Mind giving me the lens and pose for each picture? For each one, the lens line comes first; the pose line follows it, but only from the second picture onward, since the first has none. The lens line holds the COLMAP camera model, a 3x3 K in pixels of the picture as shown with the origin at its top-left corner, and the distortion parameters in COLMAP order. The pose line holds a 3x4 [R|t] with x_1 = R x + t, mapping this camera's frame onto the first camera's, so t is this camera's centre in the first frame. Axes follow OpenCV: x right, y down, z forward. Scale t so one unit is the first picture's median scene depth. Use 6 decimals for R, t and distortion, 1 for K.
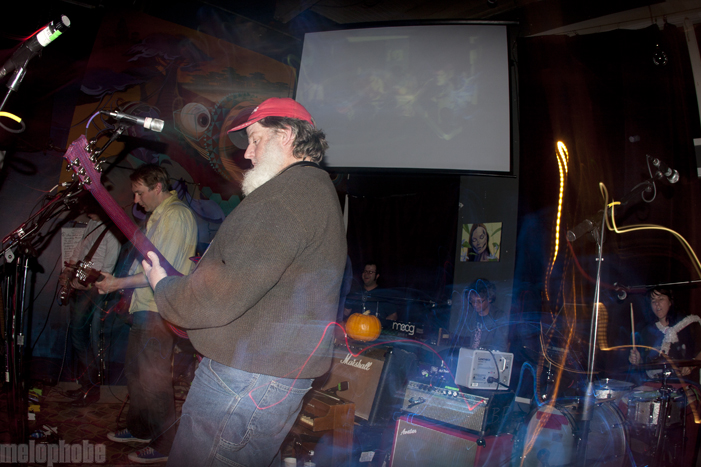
lens RADIAL K [[492.5, 0, 348.4], [0, 492.5, 243.3], [0, 0, 1]] dist [-0.347497, 0.134724]
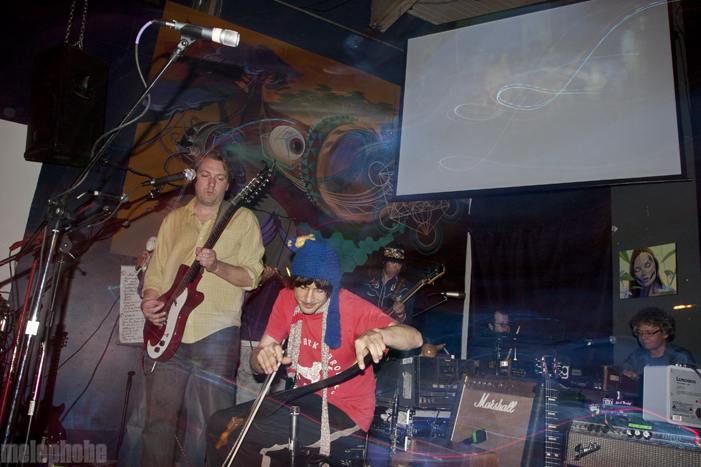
lens RADIAL K [[555.9, 0, 354.2], [0, 555.9, 230.9], [0, 0, 1]] dist [-0.092509, 0.055570]
pose [[0.978631, -0.053138, -0.198638, -0.008926], [0.019272, 0.985482, -0.168681, 0.073176], [0.204718, 0.161248, 0.965448, 0.047881]]
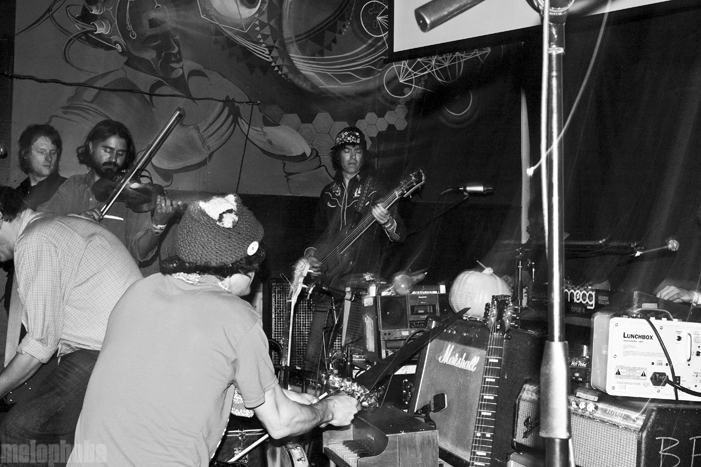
lens RADIAL K [[798.6, 0, 356.0], [0, 798.6, 230.7], [0, 0, 1]] dist [-0.044703, 0.044997]
pose [[0.937277, -0.104709, -0.332488, 0.141131], [0.117532, 0.992894, 0.018632, 0.039523], [0.328174, -0.056541, 0.942923, 0.049224]]
